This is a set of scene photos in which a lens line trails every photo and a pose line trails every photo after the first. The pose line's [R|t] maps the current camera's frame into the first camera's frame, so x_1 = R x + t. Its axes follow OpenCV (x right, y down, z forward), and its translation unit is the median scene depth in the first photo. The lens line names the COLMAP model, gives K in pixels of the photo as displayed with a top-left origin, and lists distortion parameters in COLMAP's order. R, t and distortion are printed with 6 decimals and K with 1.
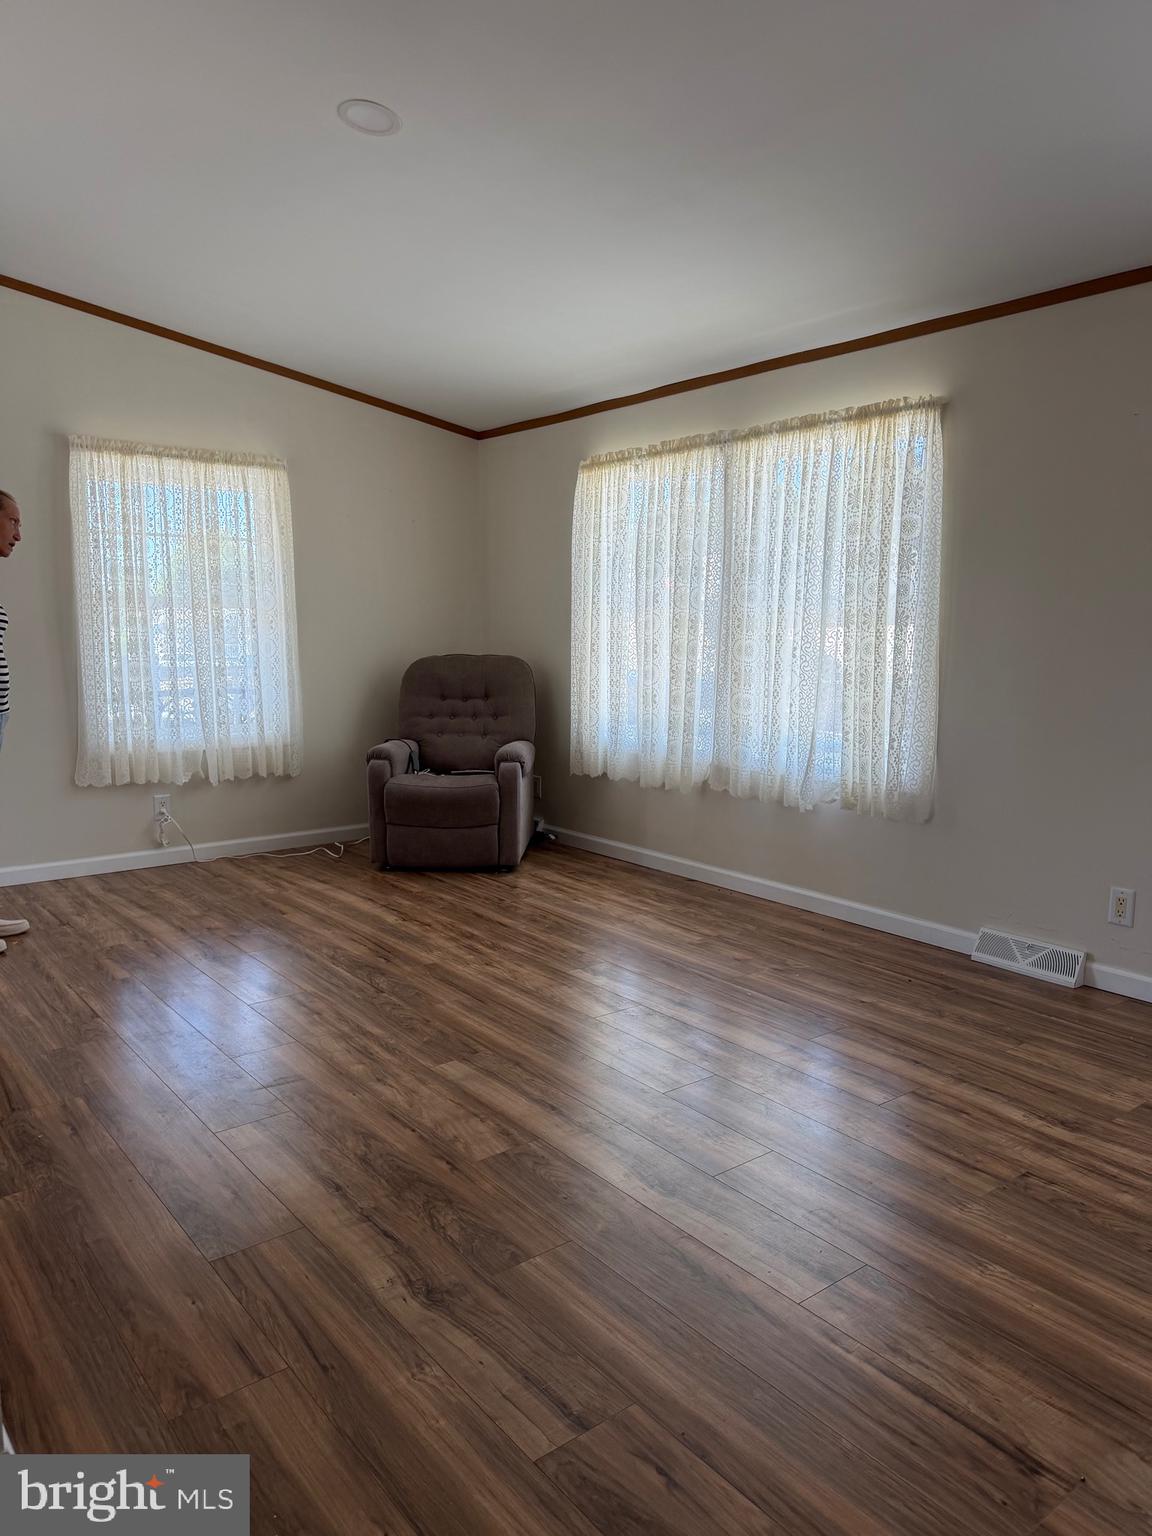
lens RADIAL K [[1078.1, 0, 577.3], [0, 1078.1, 794.8], [0, 0, 1]] dist [0.053860, -0.060116]
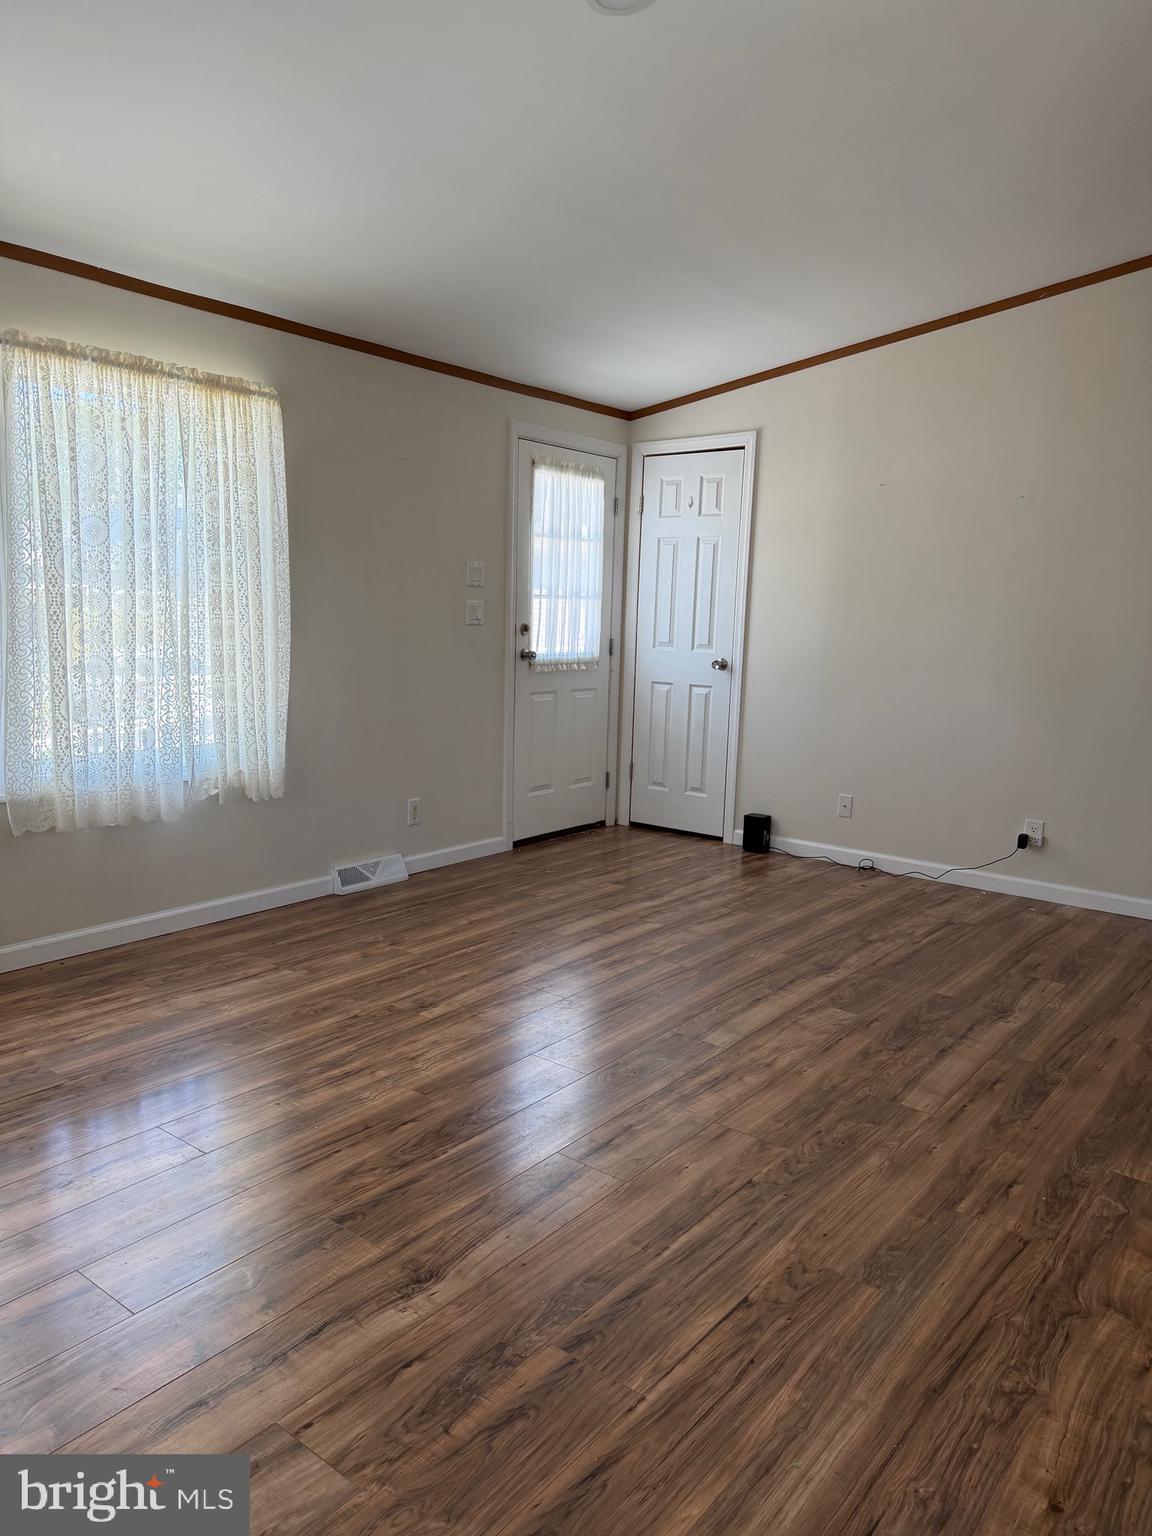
lens RADIAL K [[1078.1, 0, 584.2], [0, 1078.1, 772.1], [0, 0, 1]] dist [0.053860, -0.060116]
pose [[-0.240405, -0.160519, 0.957308, -0.781734], [0.128437, 0.972300, 0.195286, -0.168131], [-0.962138, 0.169902, -0.213130, 0.966899]]
